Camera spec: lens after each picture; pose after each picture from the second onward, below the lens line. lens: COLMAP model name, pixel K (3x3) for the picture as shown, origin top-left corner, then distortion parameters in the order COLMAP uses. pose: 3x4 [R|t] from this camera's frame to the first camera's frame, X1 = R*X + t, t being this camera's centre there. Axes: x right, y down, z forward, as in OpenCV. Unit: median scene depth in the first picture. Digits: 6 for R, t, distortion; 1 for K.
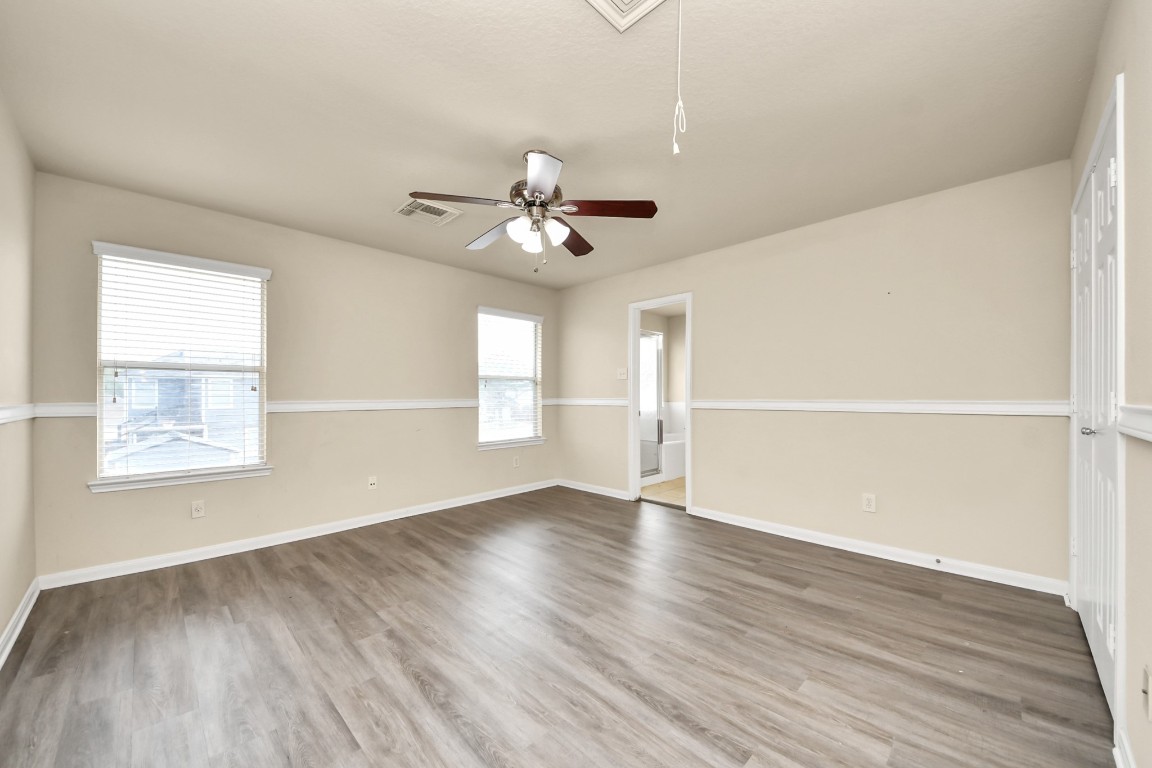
lens RADIAL K [[426.0, 0, 554.4], [0, 426.0, 393.9], [0, 0, 1]] dist [0.020425, -0.008190]
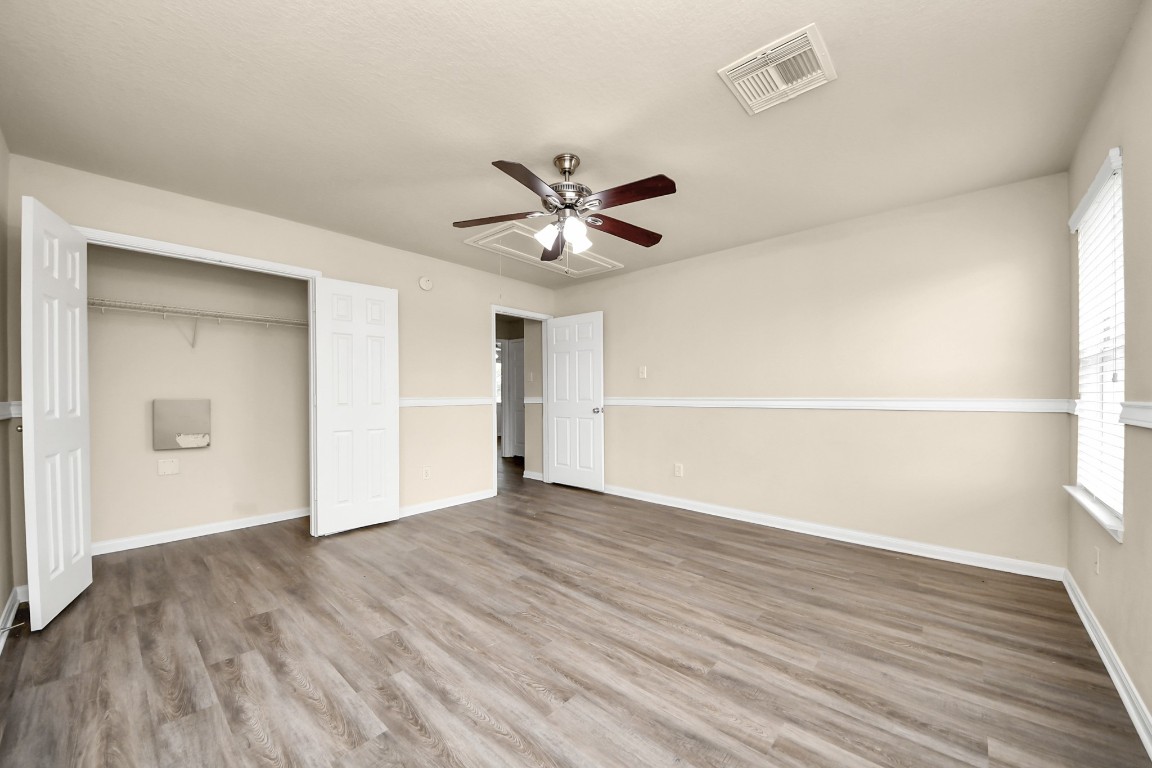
lens RADIAL K [[426.0, 0, 573.4], [0, 426.0, 388.3], [0, 0, 1]] dist [0.020425, -0.008190]
pose [[-0.995809, 0.003652, -0.091382, 0.037123], [0.004542, 0.999944, -0.009530, 0.006009], [0.091342, -0.009905, -0.995770, 1.923881]]
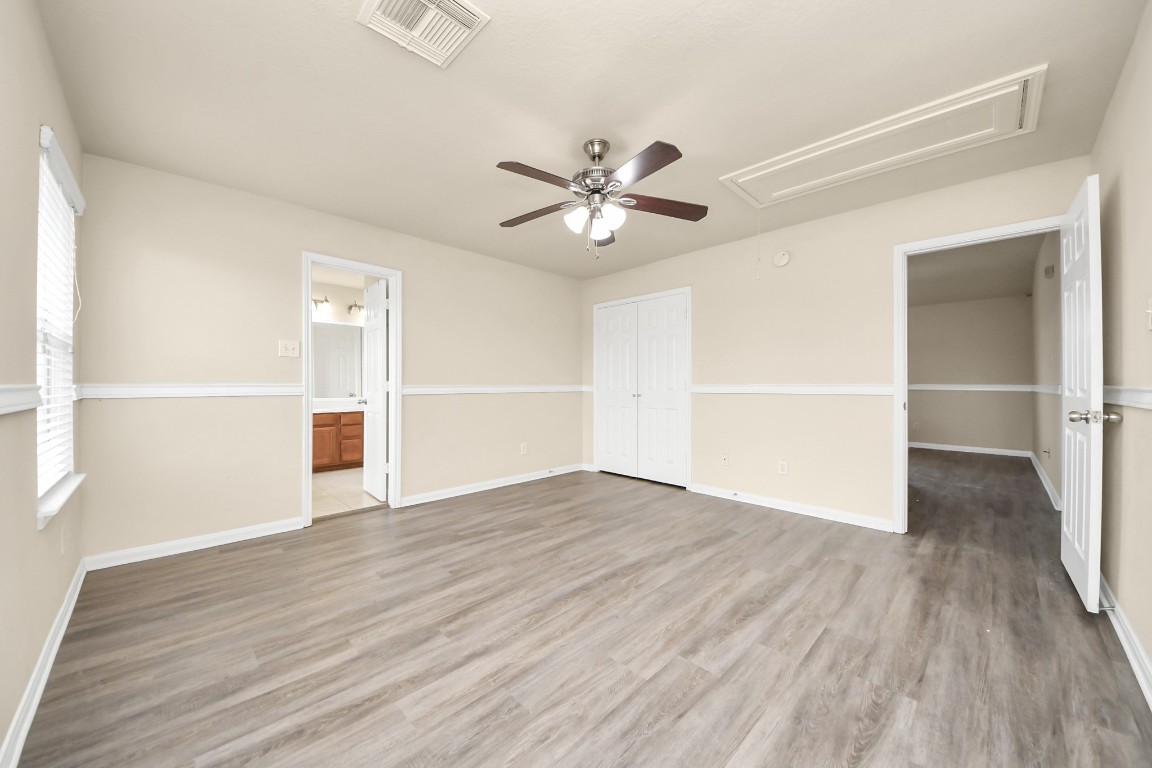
lens RADIAL K [[426.0, 0, 576.5], [0, 426.0, 384.9], [0, 0, 1]] dist [0.020425, -0.008190]
pose [[-0.032819, 0.000387, 0.999461, -1.011784], [-0.001582, 0.999999, -0.000439, 0.020787], [-0.999460, -0.001596, -0.032818, 1.031191]]
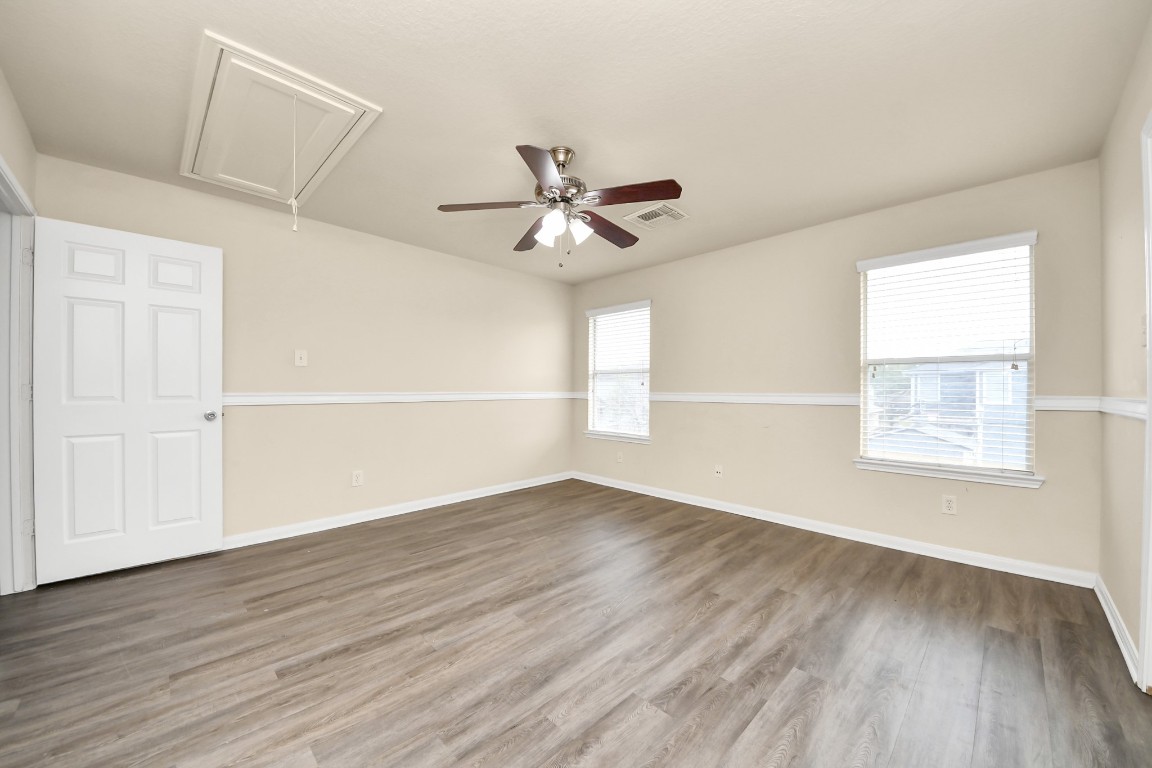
lens RADIAL K [[426.0, 0, 575.2], [0, 426.0, 385.2], [0, 0, 1]] dist [0.020425, -0.008190]
pose [[0.028287, -0.000813, -0.999600, 0.903811], [-0.002254, 0.999997, -0.000877, 0.007329], [0.999597, 0.002278, 0.028285, 0.960006]]
